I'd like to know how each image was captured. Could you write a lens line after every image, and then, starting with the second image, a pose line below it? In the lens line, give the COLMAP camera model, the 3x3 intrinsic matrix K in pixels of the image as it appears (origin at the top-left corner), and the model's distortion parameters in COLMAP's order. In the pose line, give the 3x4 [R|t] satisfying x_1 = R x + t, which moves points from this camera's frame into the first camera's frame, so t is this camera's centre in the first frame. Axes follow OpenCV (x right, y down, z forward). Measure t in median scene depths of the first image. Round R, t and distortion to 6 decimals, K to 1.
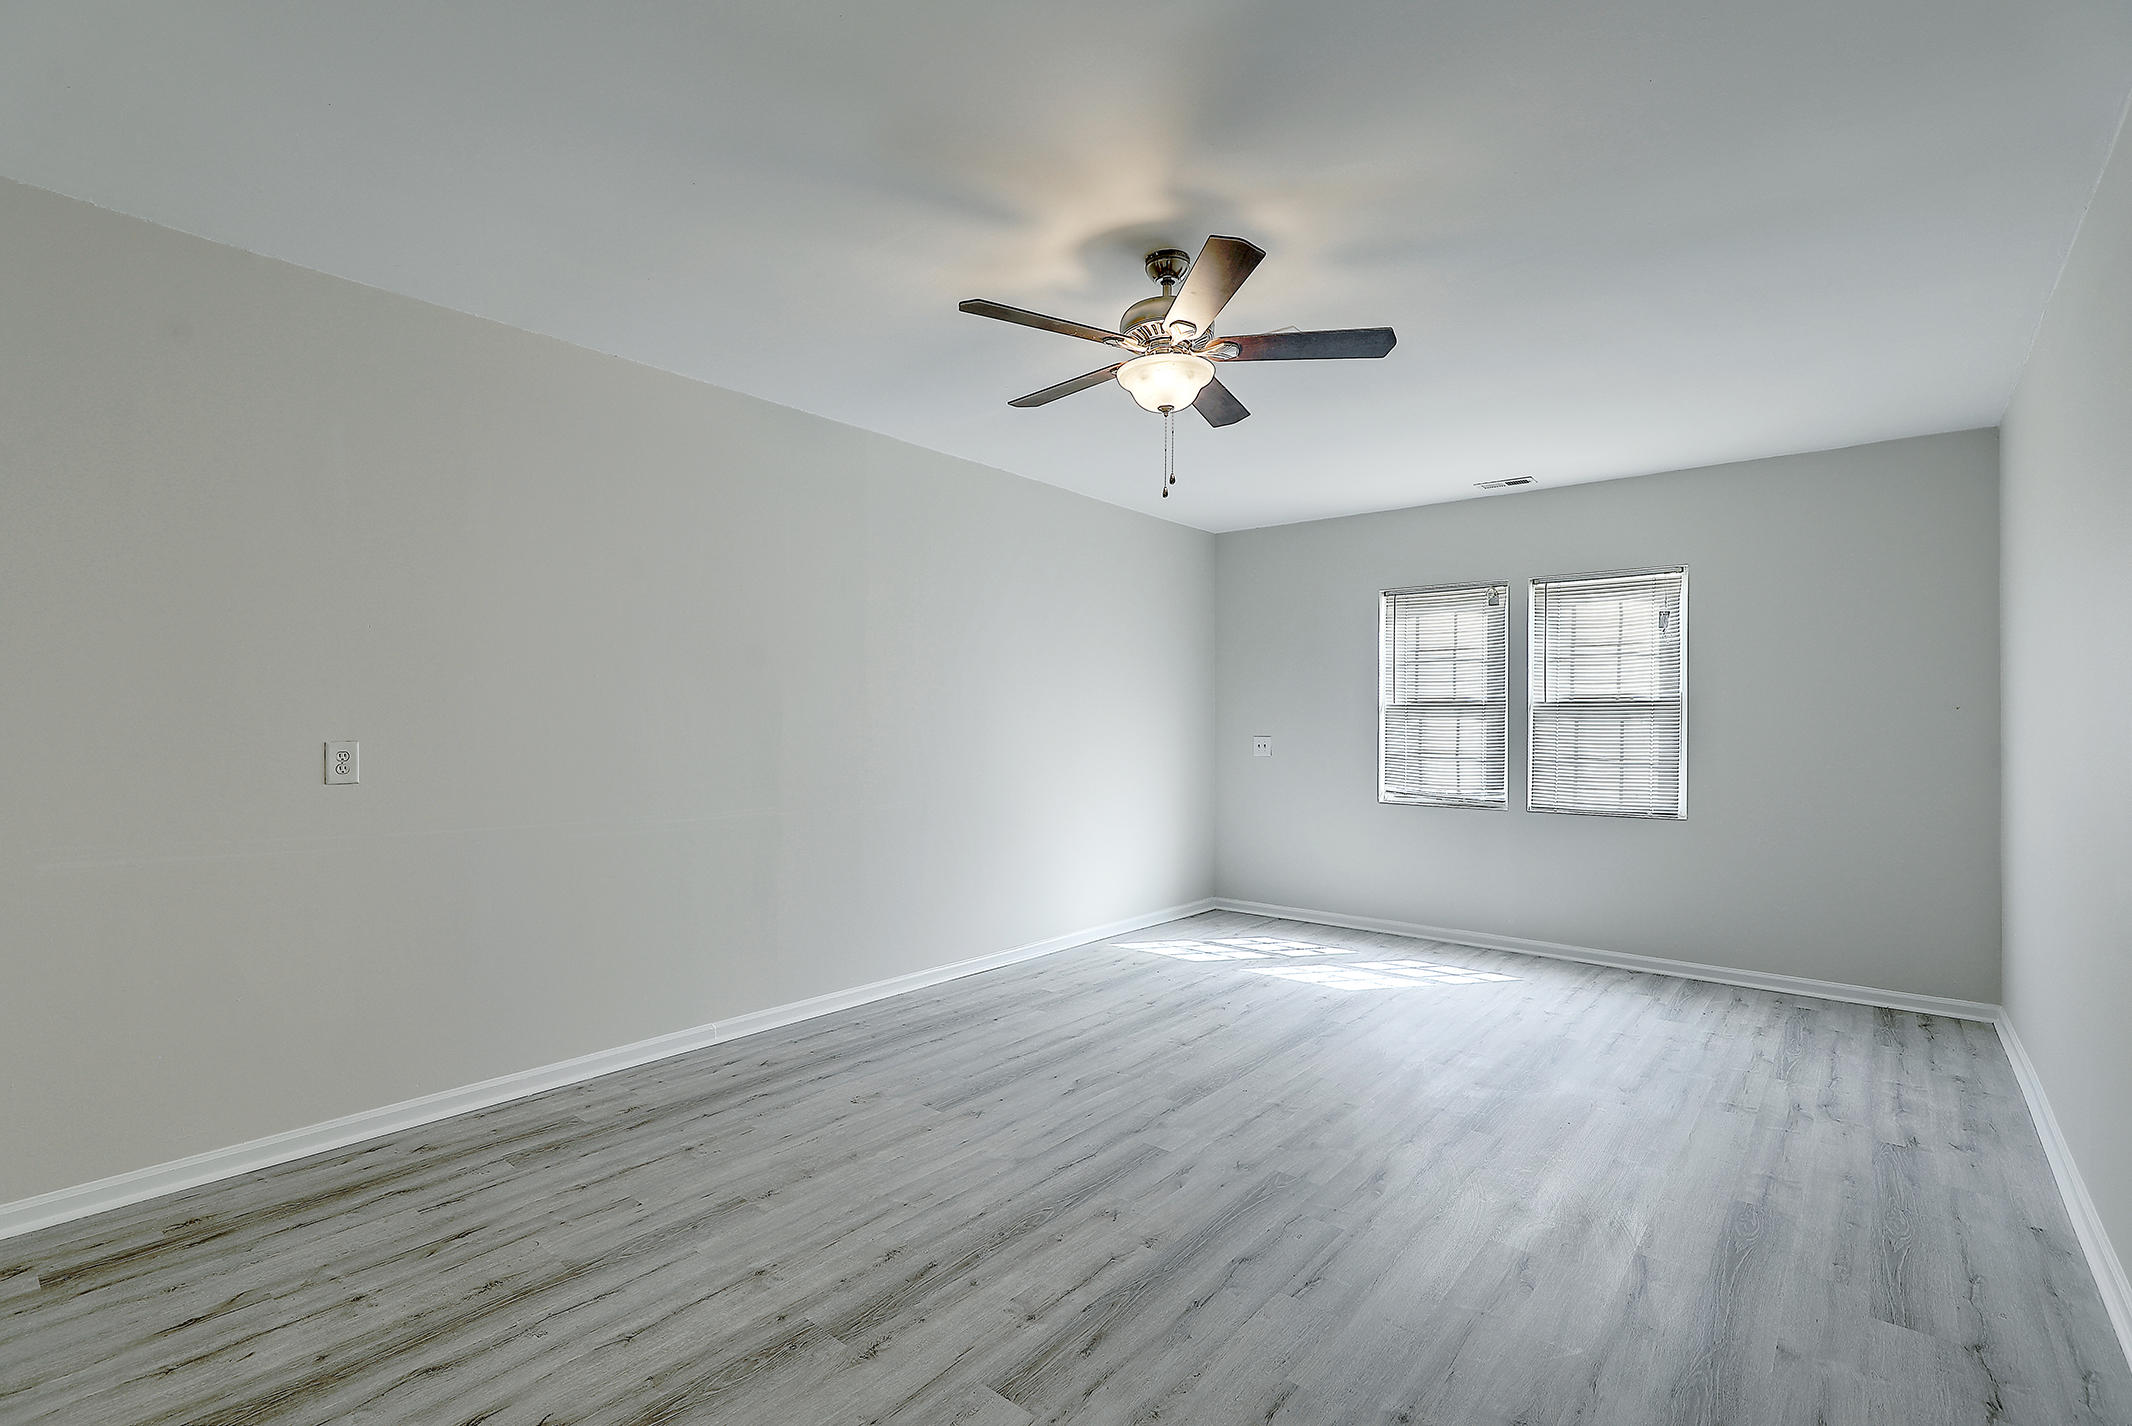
lens RADIAL K [[959.6, 0, 1064.4], [0, 959.6, 718.4], [0, 0, 1]] dist [0.008699, -0.002322]
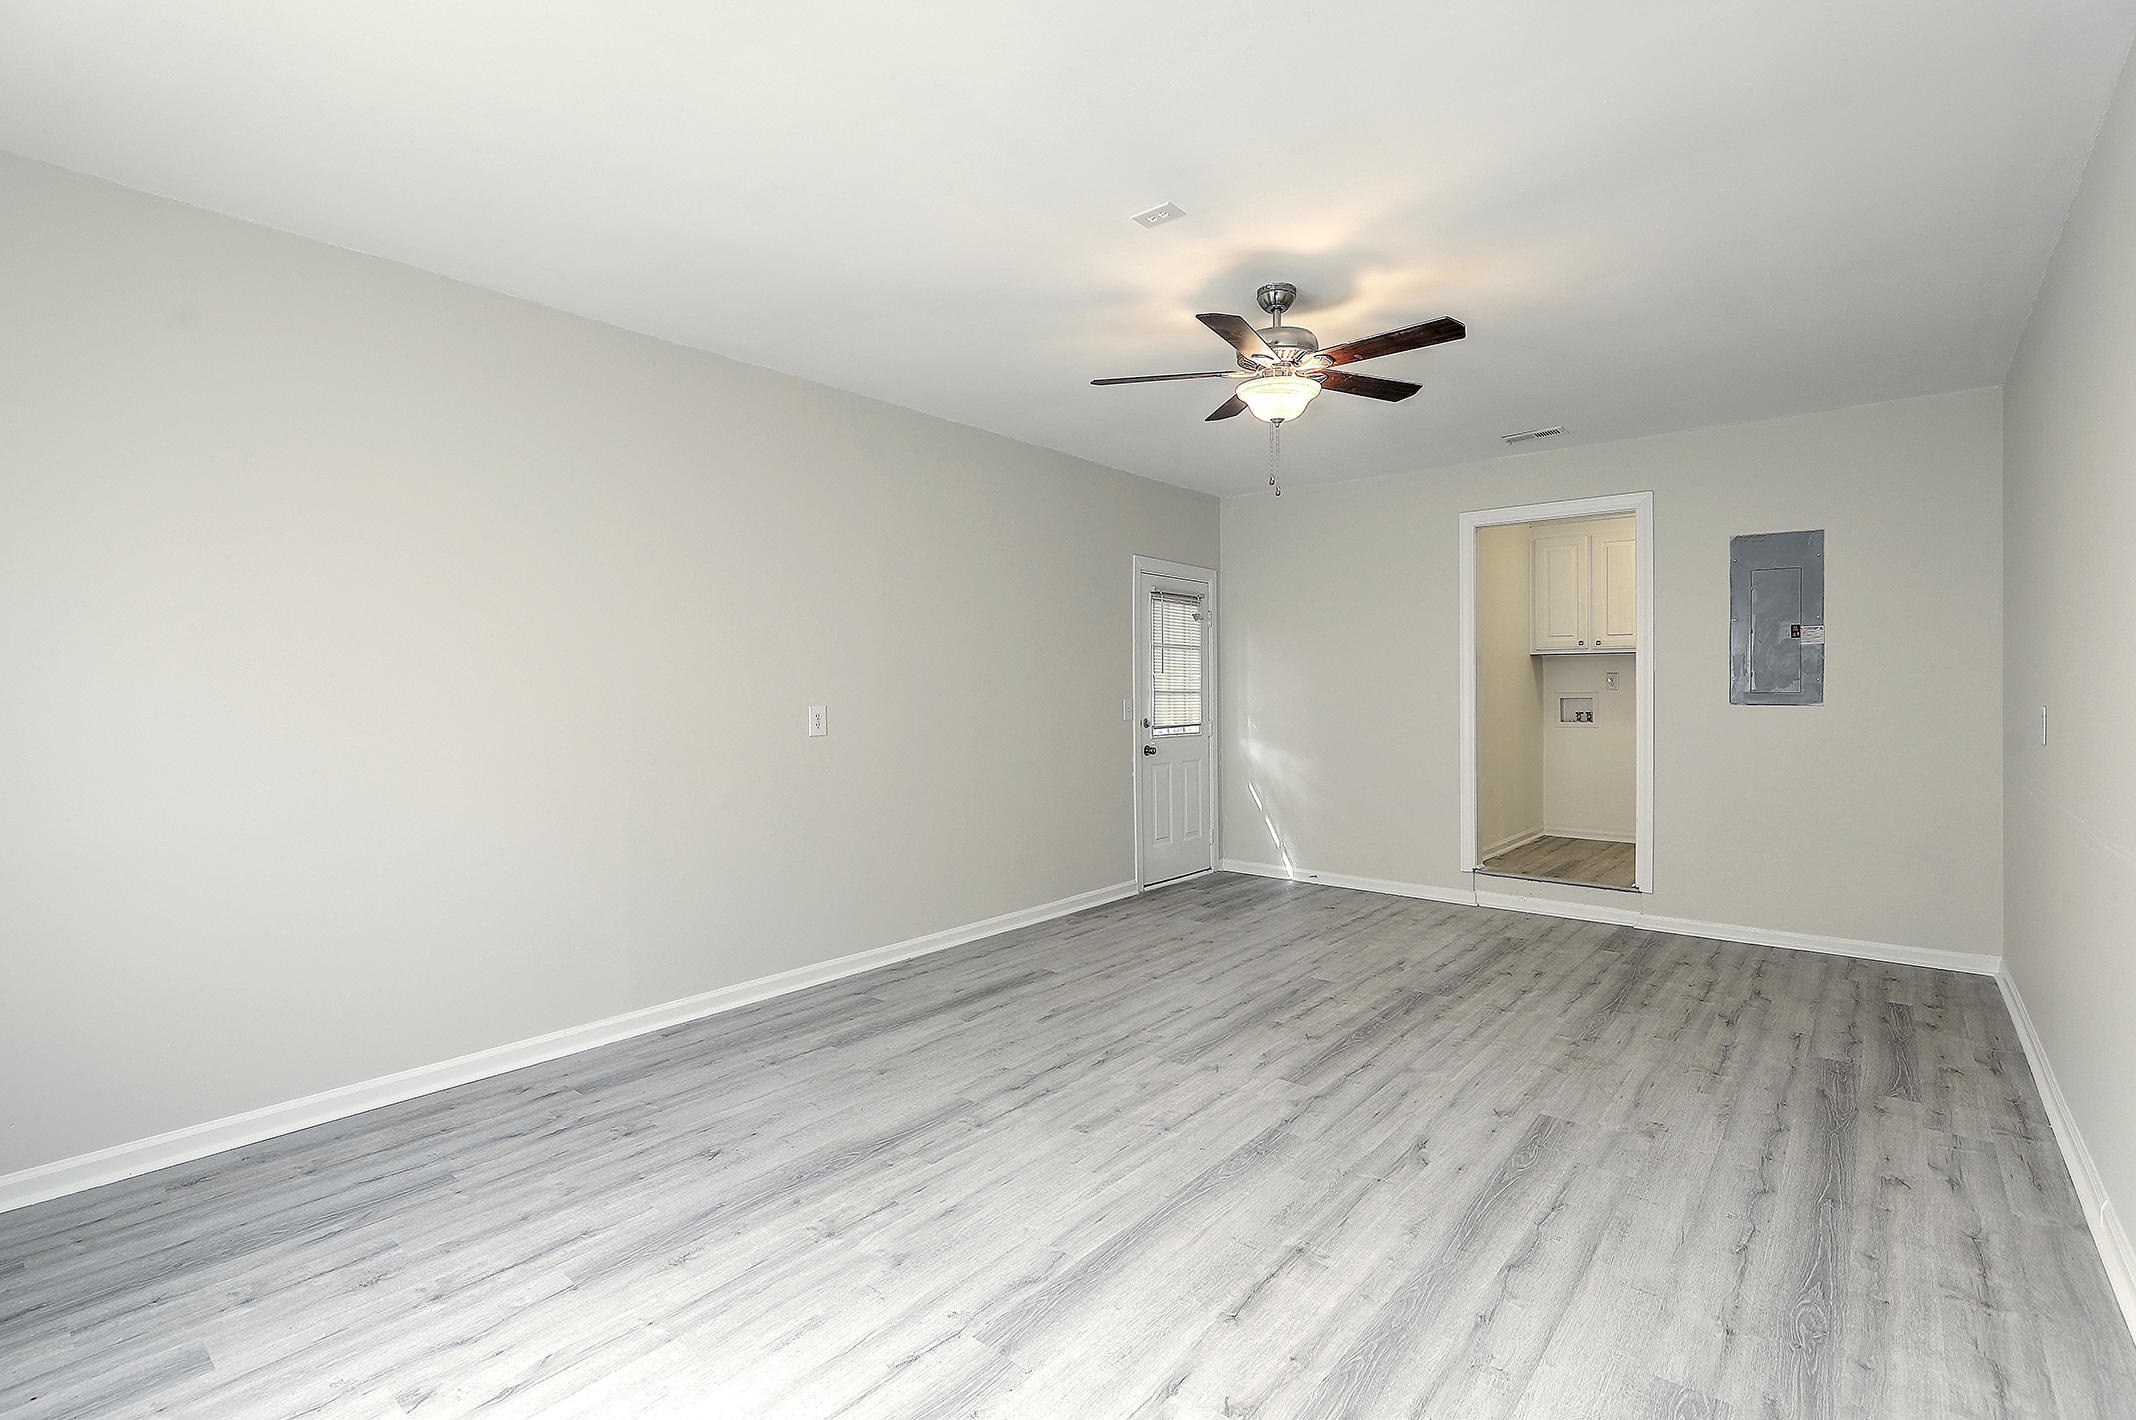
lens RADIAL K [[961.4, 0, 1069.8], [0, 961.4, 699.8], [0, 0, 1]] dist [0.008699, -0.002322]
pose [[-0.999990, -0.003813, 0.002147, 0.339071], [-0.003803, 0.999983, 0.004413, 0.017513], [-0.002164, 0.004405, -0.999988, 2.047248]]
